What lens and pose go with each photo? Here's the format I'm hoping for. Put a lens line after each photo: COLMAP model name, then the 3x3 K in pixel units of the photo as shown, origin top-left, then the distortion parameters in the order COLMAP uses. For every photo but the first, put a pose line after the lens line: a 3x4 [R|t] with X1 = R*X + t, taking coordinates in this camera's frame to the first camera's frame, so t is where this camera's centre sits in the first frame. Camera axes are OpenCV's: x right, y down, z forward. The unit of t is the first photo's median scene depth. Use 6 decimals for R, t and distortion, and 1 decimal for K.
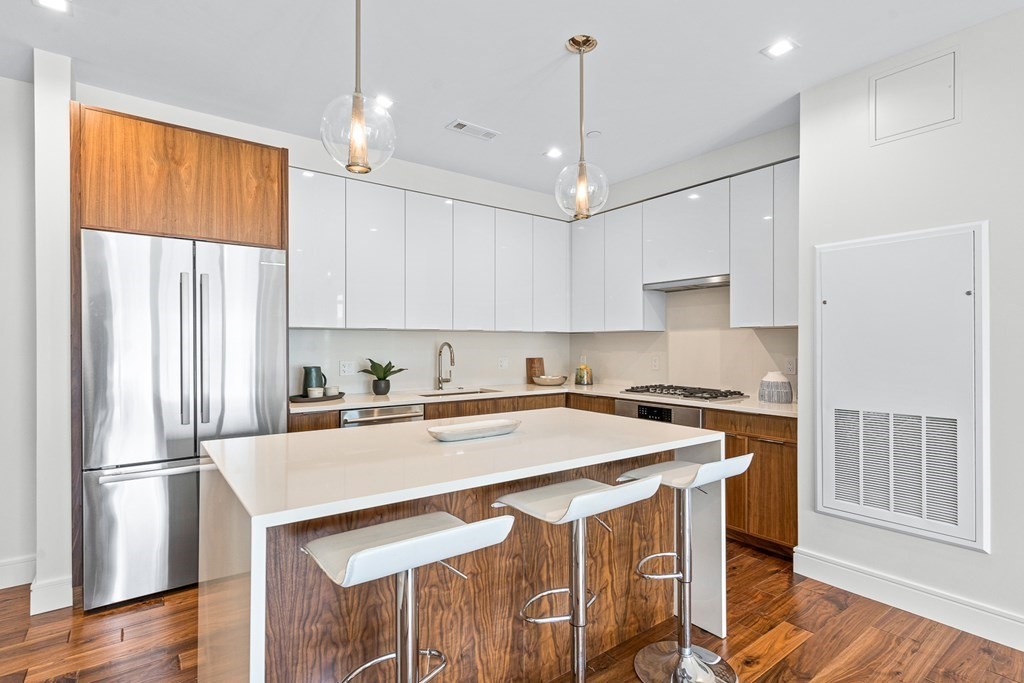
lens RADIAL K [[517.1, 0, 511.1], [0, 517.1, 341.1], [0, 0, 1]] dist [0.005642, 0.001379]
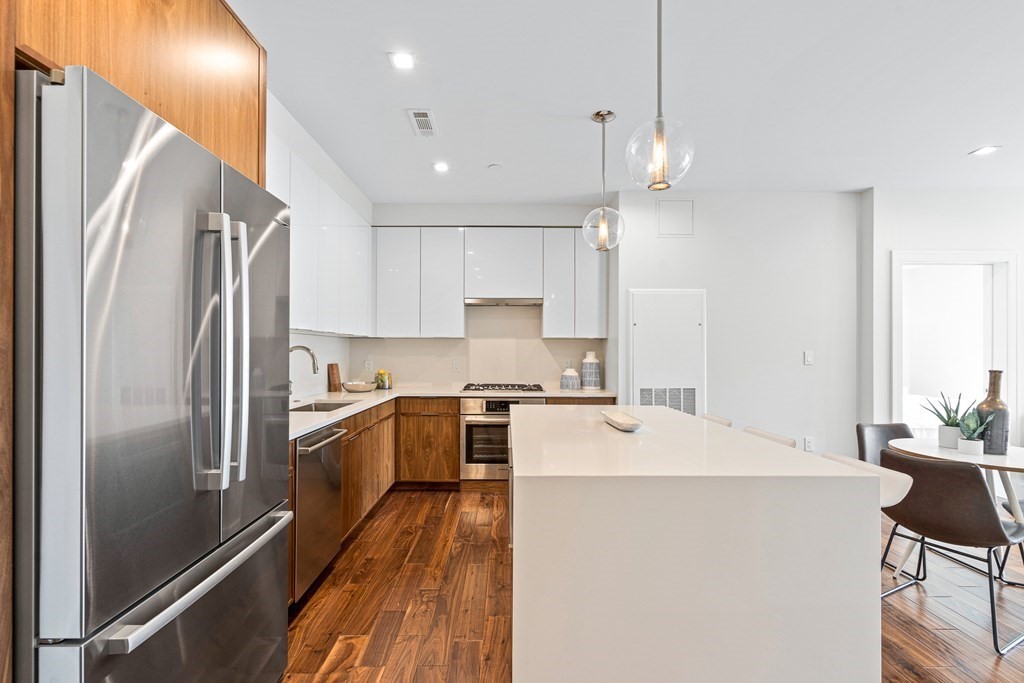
lens RADIAL K [[475.4, 0, 518.5], [0, 475.4, 348.7], [0, 0, 1]] dist [-0.007634, 0.002811]
pose [[0.570041, 0.006726, 0.821589, -0.805474], [-0.009307, 0.999955, -0.001728, 0.007322], [-0.821563, -0.006661, 0.570078, 0.425285]]
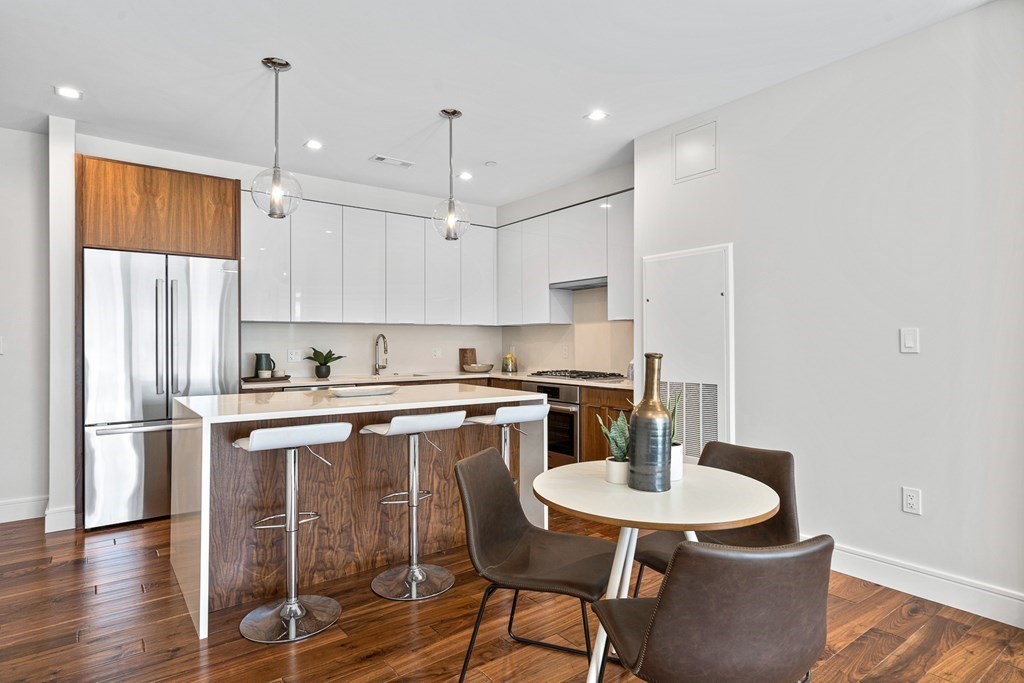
lens RADIAL K [[579.4, 0, 515.6], [0, 579.4, 333.7], [0, 0, 1]] dist [0.008639, -0.001910]
pose [[0.999988, -0.002692, 0.004095, 0.252329], [0.002728, 0.999958, -0.008732, 0.020542], [-0.004071, 0.008743, 0.999953, -0.449685]]
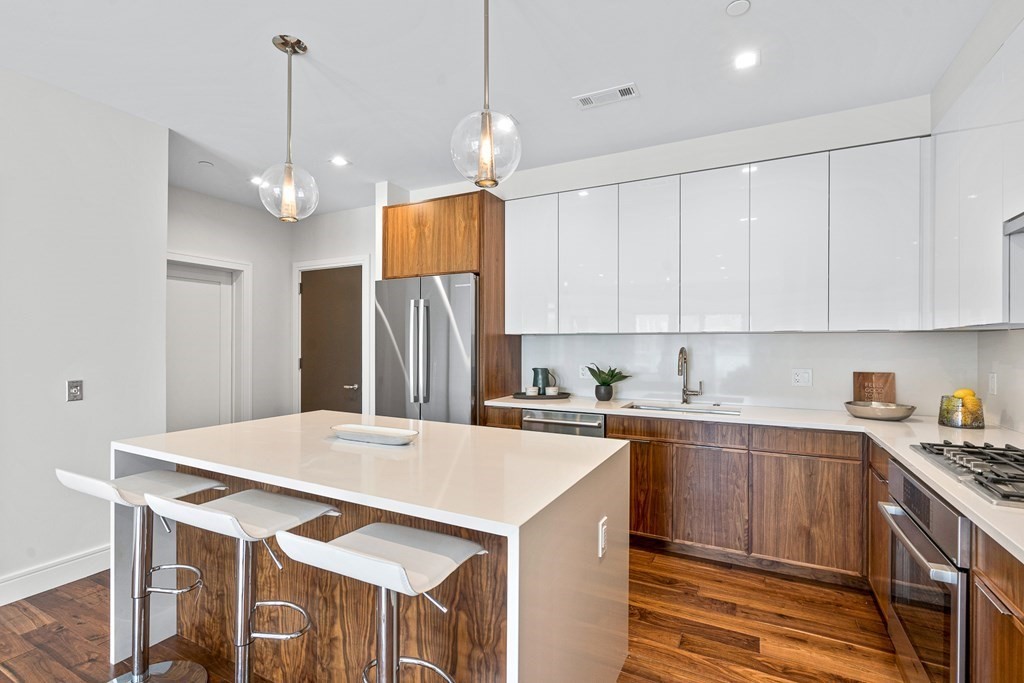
lens RADIAL K [[475.4, 0, 505.2], [0, 475.4, 342.4], [0, 0, 1]] dist [-0.007634, 0.002811]
pose [[0.422204, -0.005569, -0.906484, 0.655330], [0.001960, 0.999984, -0.005231, -0.002874], [0.906499, 0.000432, 0.422208, 0.617557]]
